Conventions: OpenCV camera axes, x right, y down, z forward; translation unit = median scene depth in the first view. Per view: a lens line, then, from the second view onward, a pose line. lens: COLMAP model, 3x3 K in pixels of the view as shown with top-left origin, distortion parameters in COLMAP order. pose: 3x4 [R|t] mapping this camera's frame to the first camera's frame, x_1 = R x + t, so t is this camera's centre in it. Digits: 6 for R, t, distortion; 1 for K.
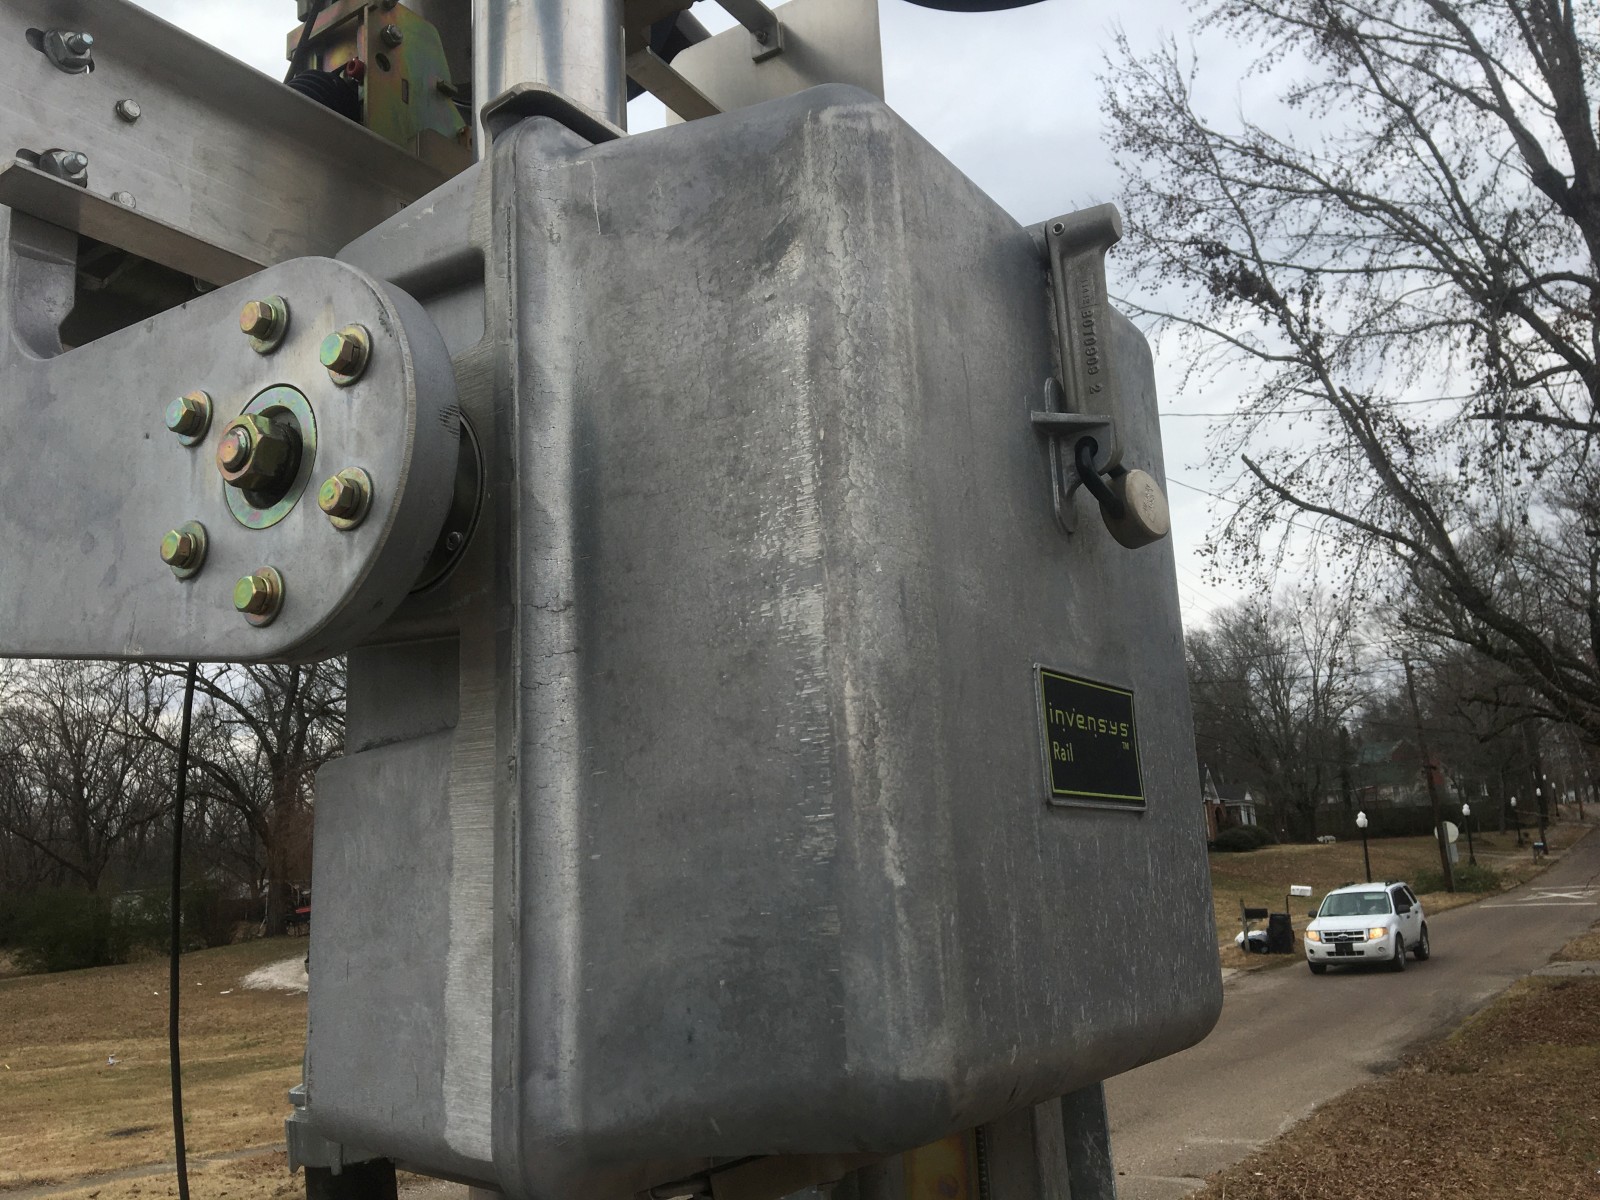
lens RADIAL K [[1379.1, 0, 800.0], [0, 1379.1, 600.0], [0, 0, 1]] dist [0.039897, 0.000884]
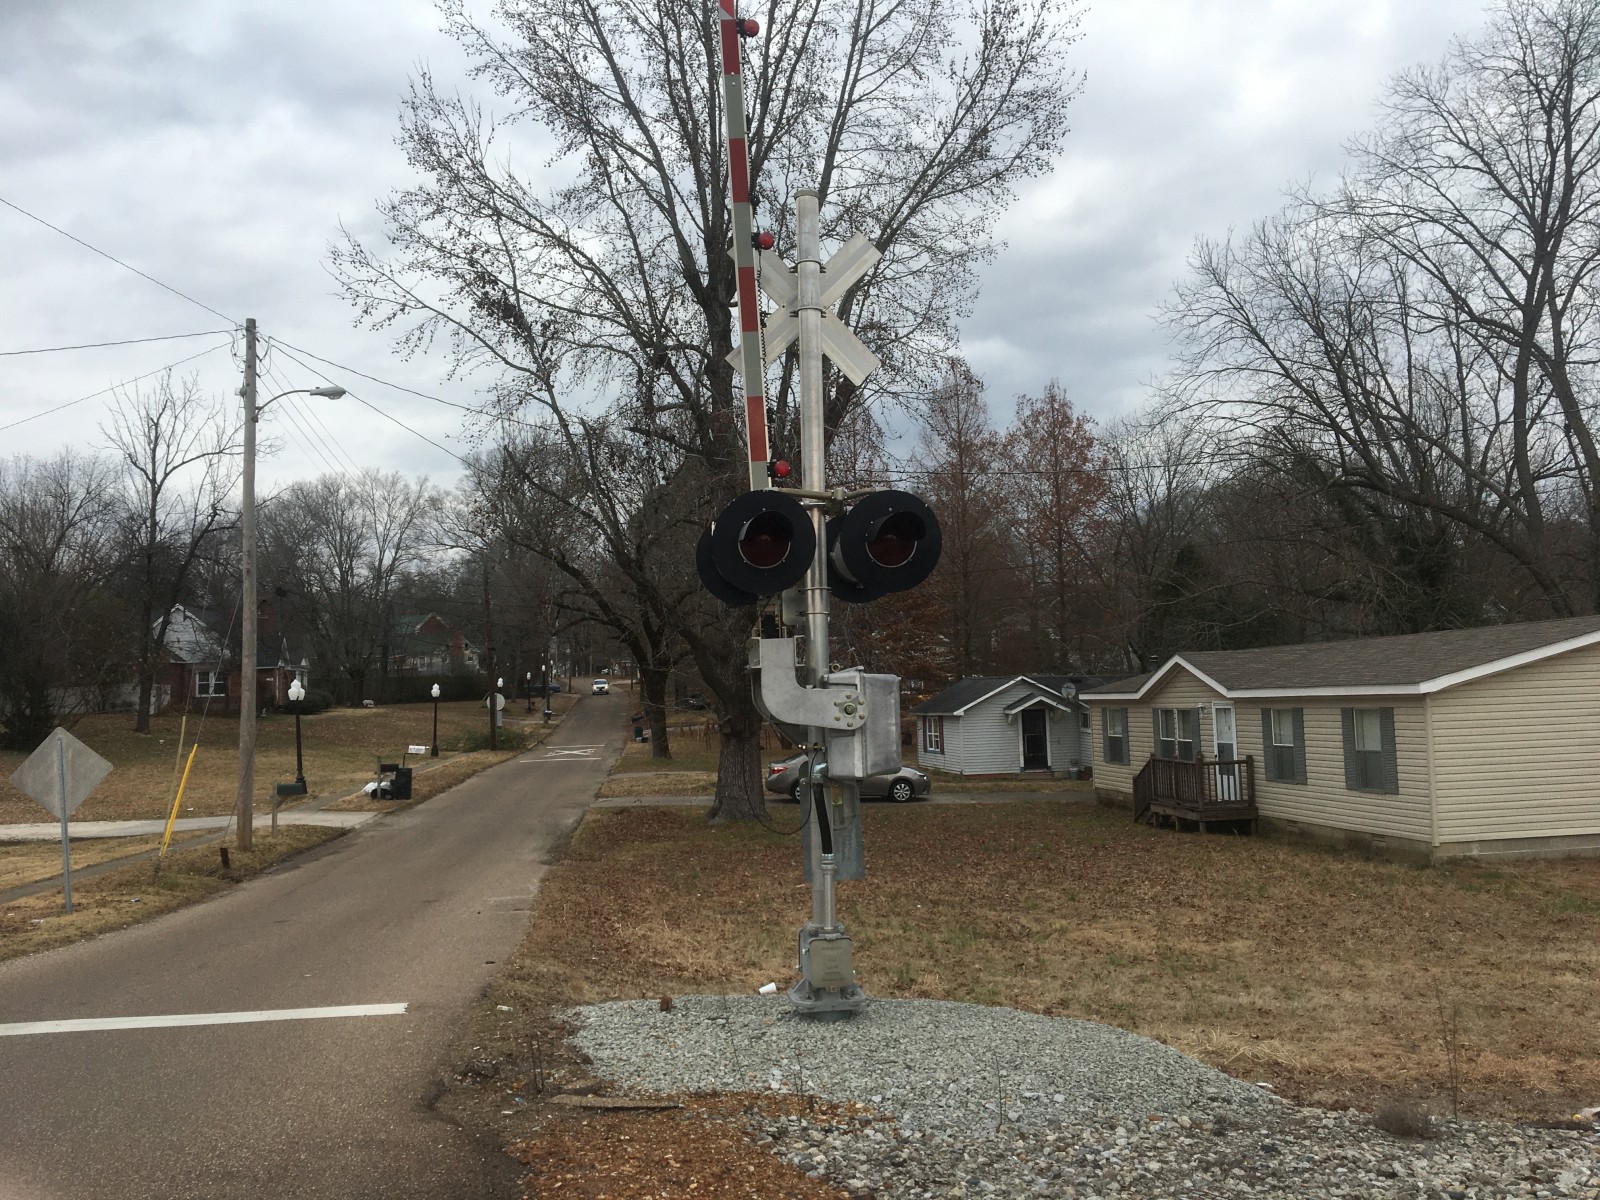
lens RADIAL K [[1359.4, 0, 794.3], [0, 1359.4, 557.1], [0, 0, 1]] dist [0.072265, -0.145910]
pose [[0.775546, 0.097048, 0.623786, -0.099743], [-0.138682, 0.990167, 0.018372, -0.019061], [-0.615869, -0.100757, 0.781379, -0.091474]]
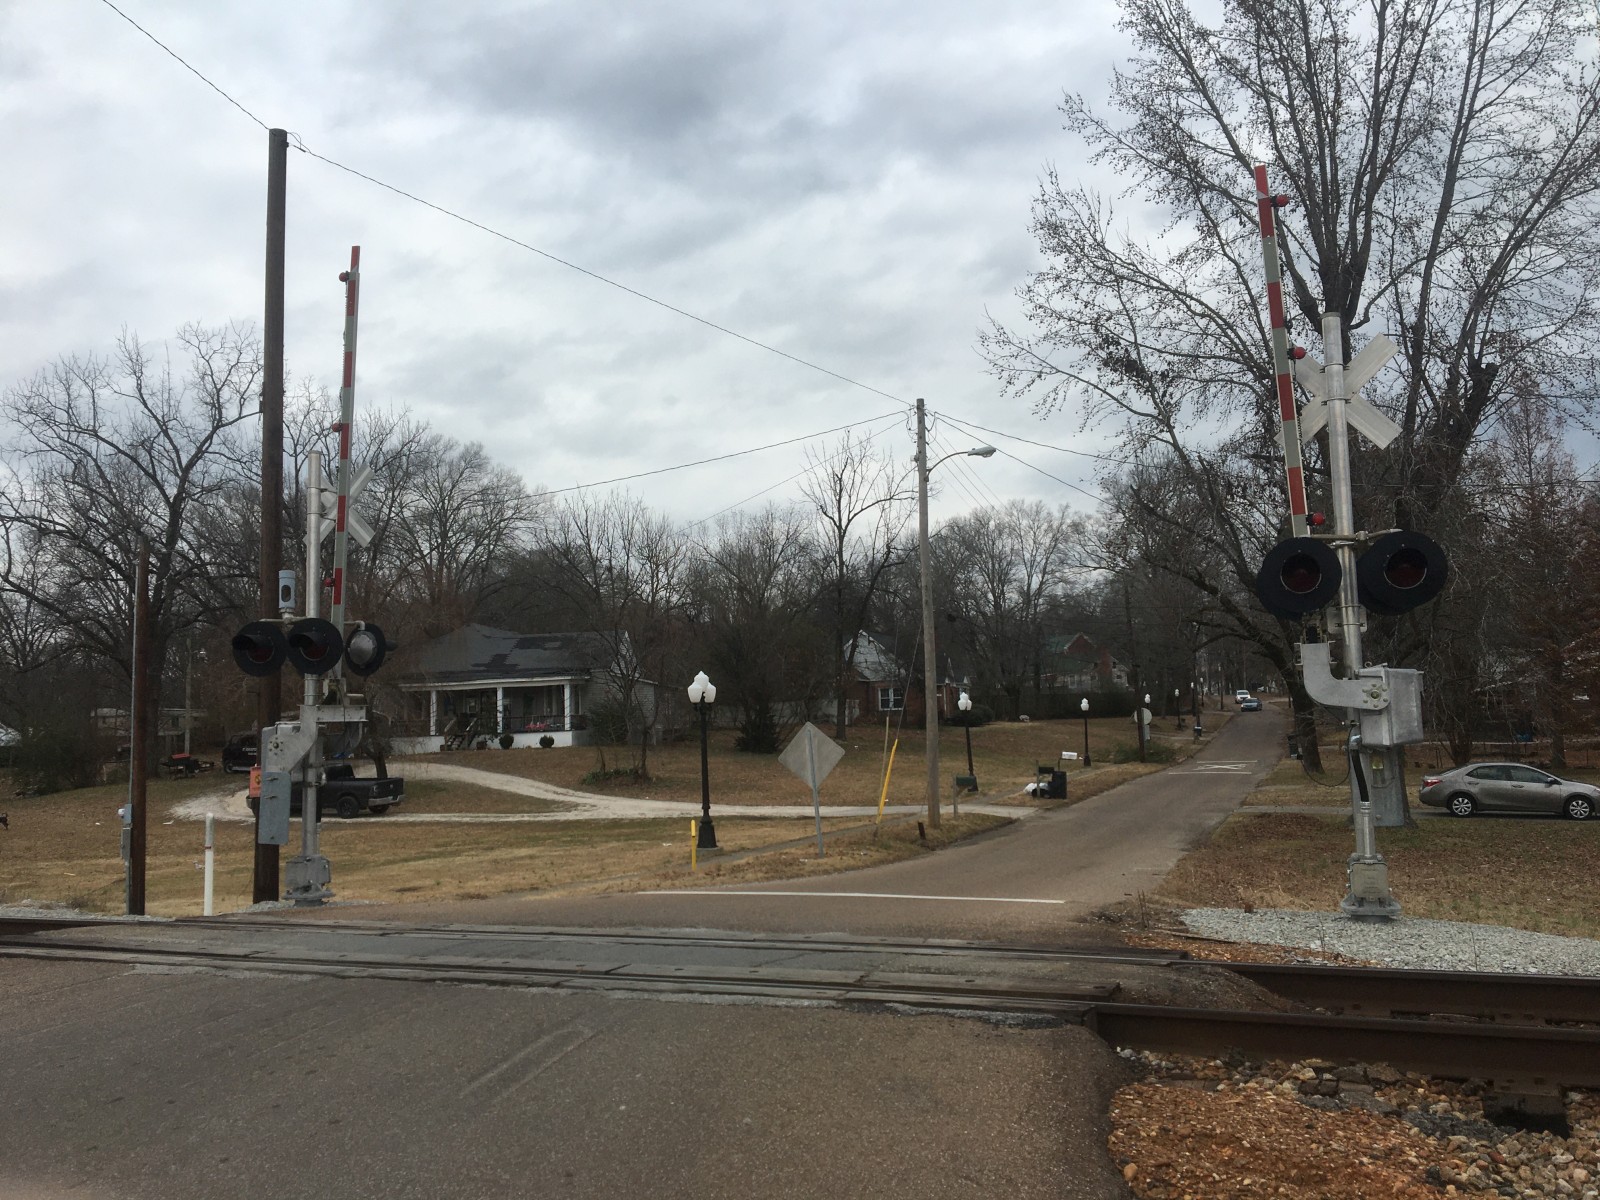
lens RADIAL K [[1351.5, 0, 793.7], [0, 1351.5, 592.1], [0, 0, 1]] dist [0.162548, -0.195617]
pose [[0.976351, 0.053055, 0.209579, -0.127356], [-0.071113, 0.994288, 0.079587, -0.025721], [-0.204160, -0.092609, 0.974547, -0.158387]]
